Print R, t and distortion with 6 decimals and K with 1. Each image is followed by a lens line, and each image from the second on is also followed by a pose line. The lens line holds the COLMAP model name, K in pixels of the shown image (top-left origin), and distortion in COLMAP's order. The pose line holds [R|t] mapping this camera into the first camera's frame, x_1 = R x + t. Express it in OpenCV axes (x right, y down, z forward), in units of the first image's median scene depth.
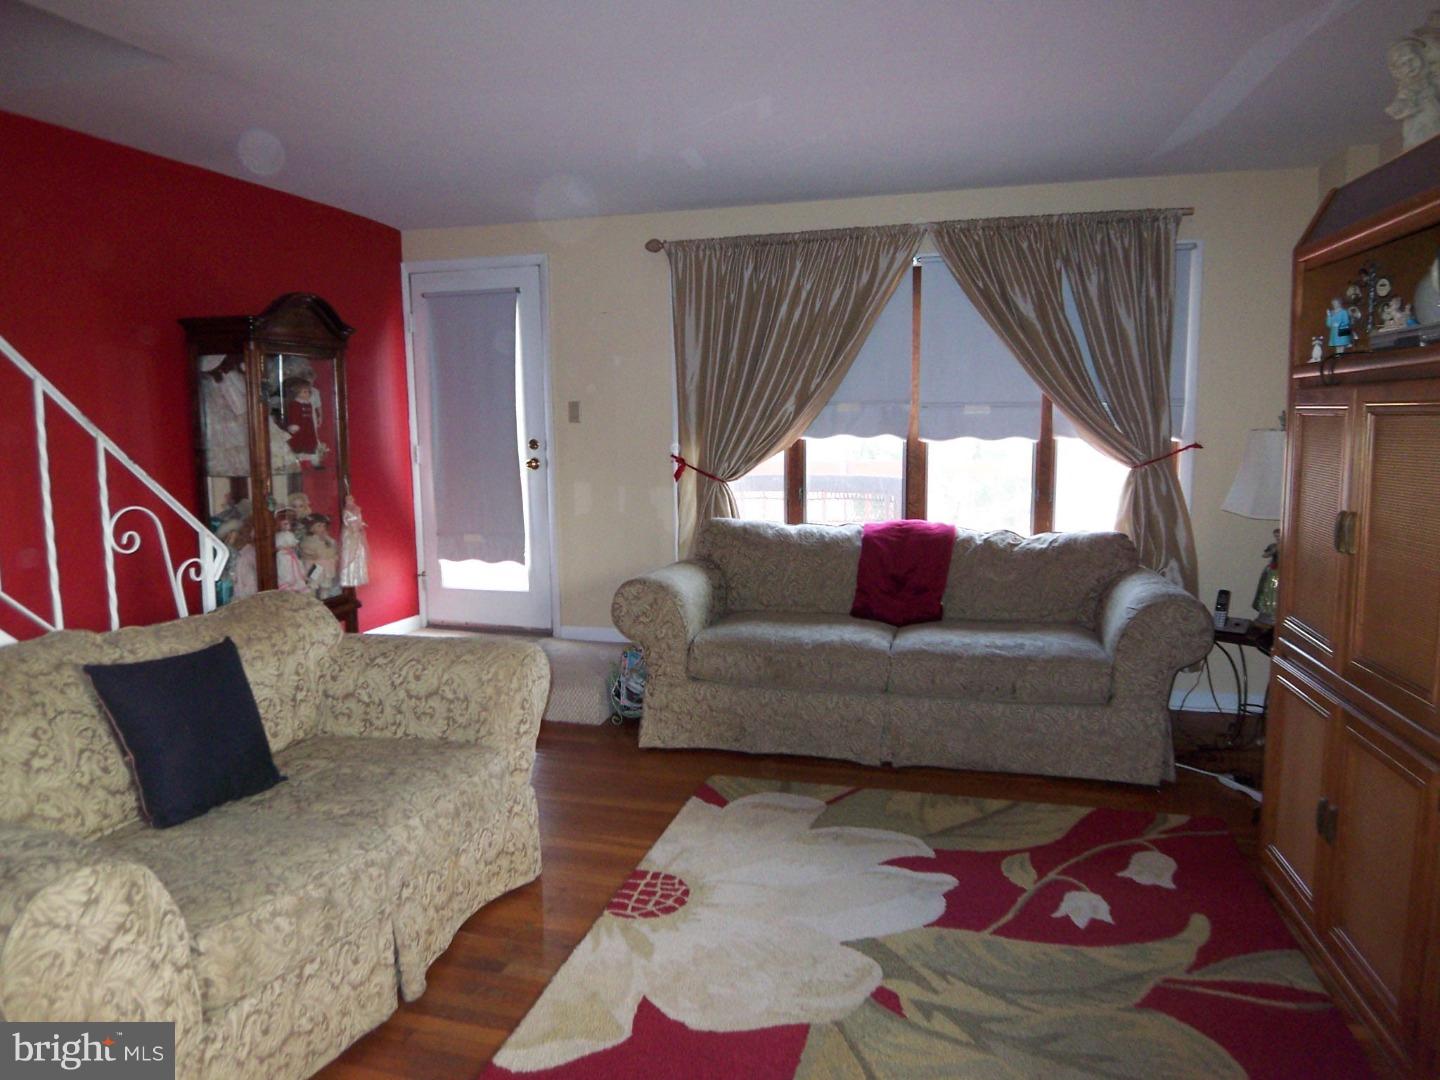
lens RADIAL K [[963.9, 0, 710.5], [0, 963.9, 543.3], [0, 0, 1]] dist [-0.007927, -0.045133]
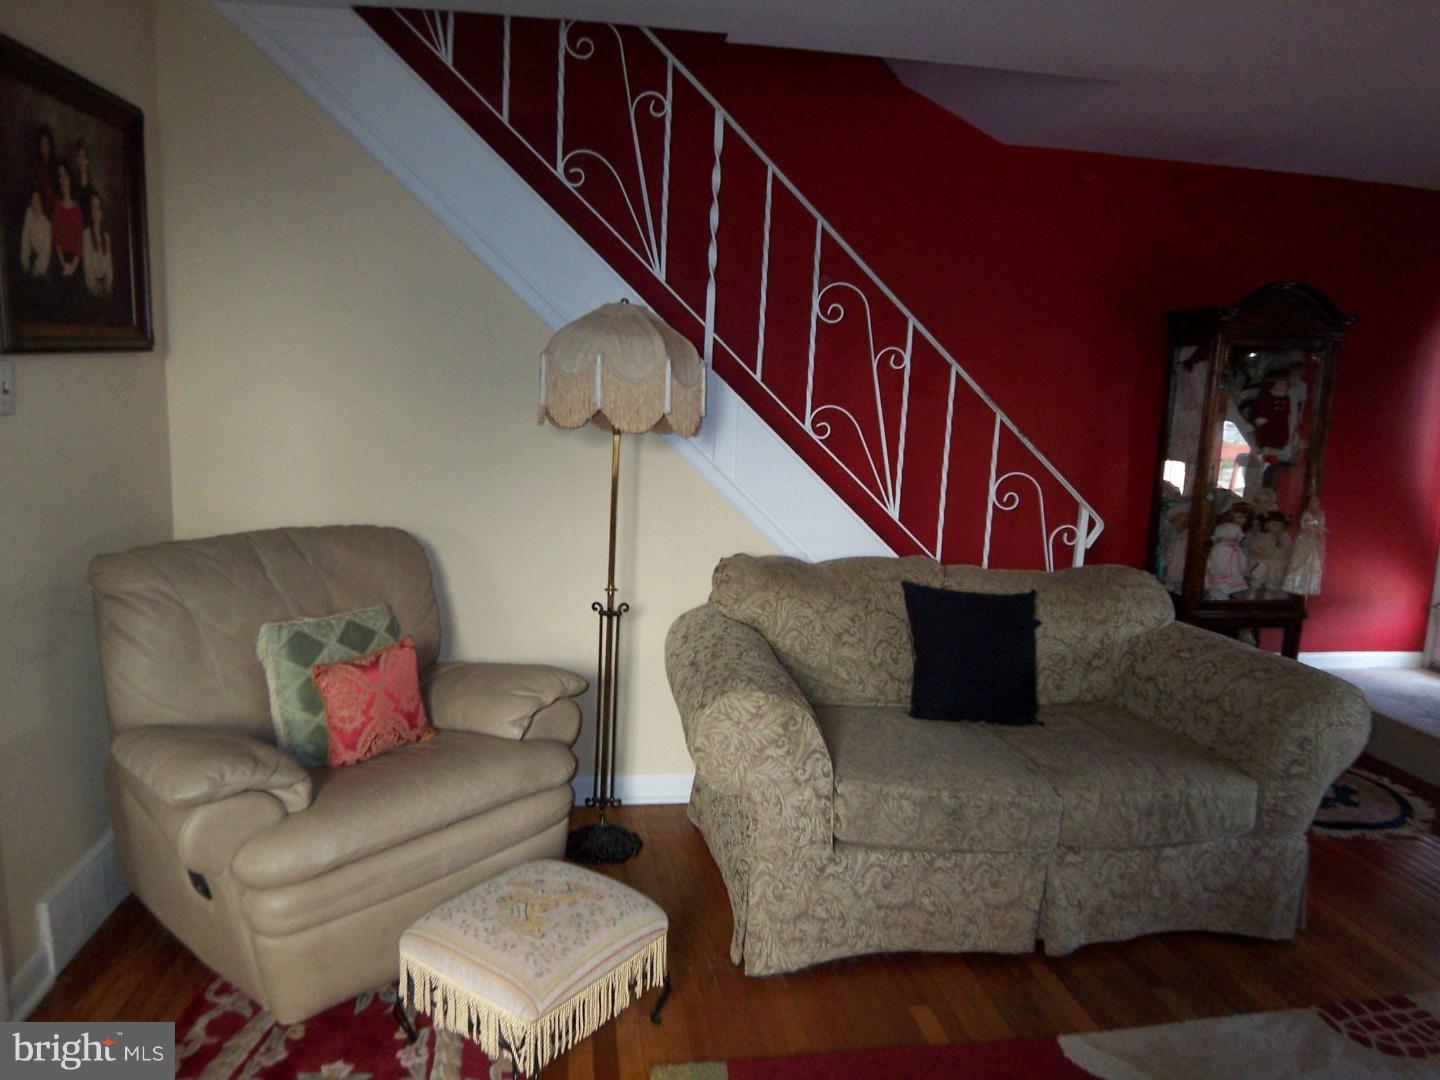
lens RADIAL K [[963.9, 0, 710.5], [0, 963.9, 543.3], [0, 0, 1]] dist [-0.007927, -0.045133]
pose [[0.420423, 0.163090, -0.892550, 0.360908], [-0.158113, 0.981830, 0.104927, -0.018318], [0.893445, 0.097011, 0.438571, 0.143650]]
